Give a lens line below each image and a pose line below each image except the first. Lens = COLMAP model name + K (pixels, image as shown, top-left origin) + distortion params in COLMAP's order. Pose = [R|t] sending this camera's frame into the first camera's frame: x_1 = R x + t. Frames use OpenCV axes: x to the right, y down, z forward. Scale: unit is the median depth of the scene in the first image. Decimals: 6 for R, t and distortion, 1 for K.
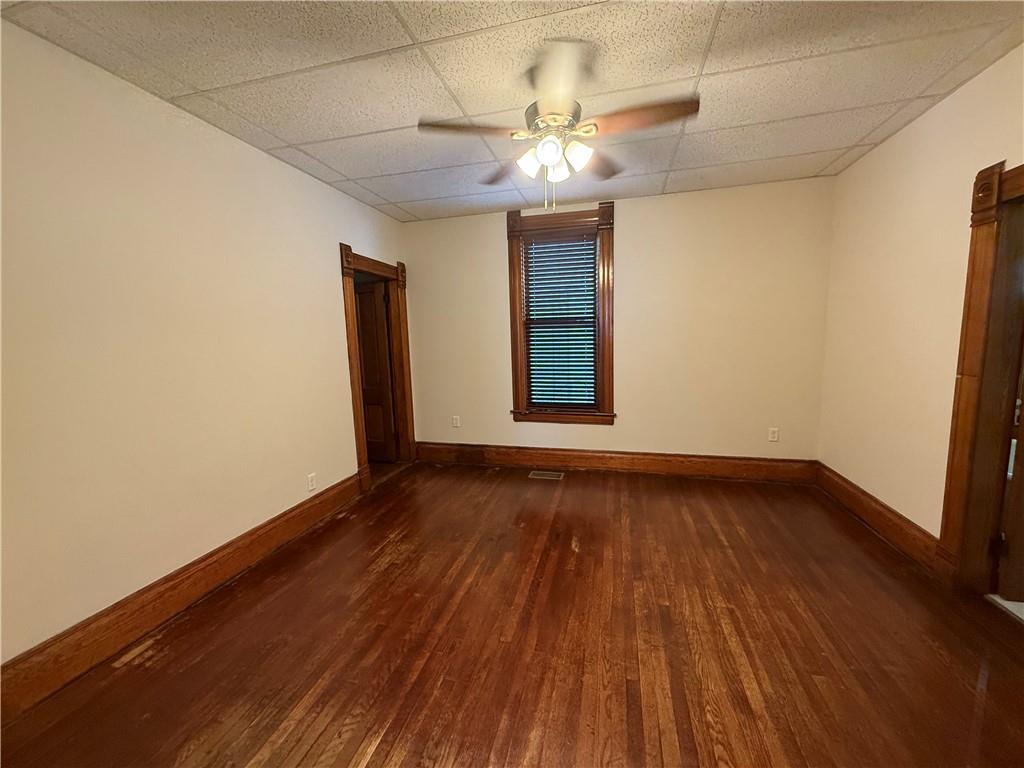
lens RADIAL K [[407.4, 0, 513.4], [0, 407.4, 386.3], [0, 0, 1]] dist [-0.002169, 0.000221]
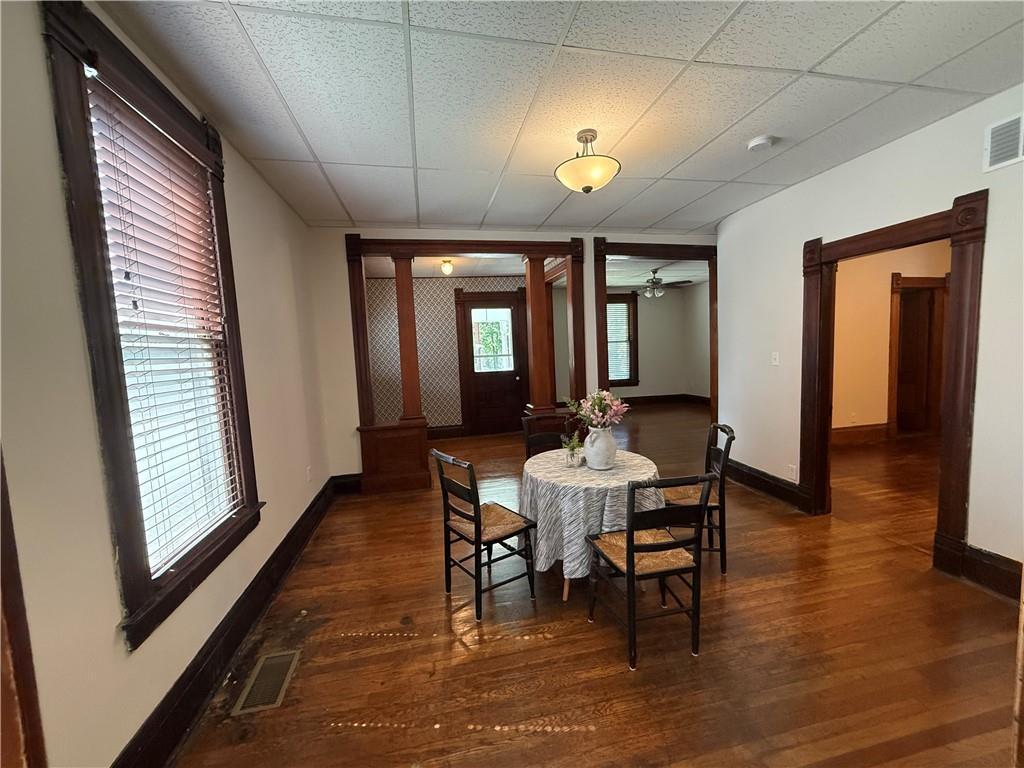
lens RADIAL K [[407.4, 0, 517.7], [0, 407.4, 388.6], [0, 0, 1]] dist [-0.002169, 0.000221]
pose [[0.449499, 0.087226, -0.889012, 0.330491], [-0.082101, 0.995043, 0.056118, 0.110665], [0.889500, 0.047764, 0.454433, -0.903687]]
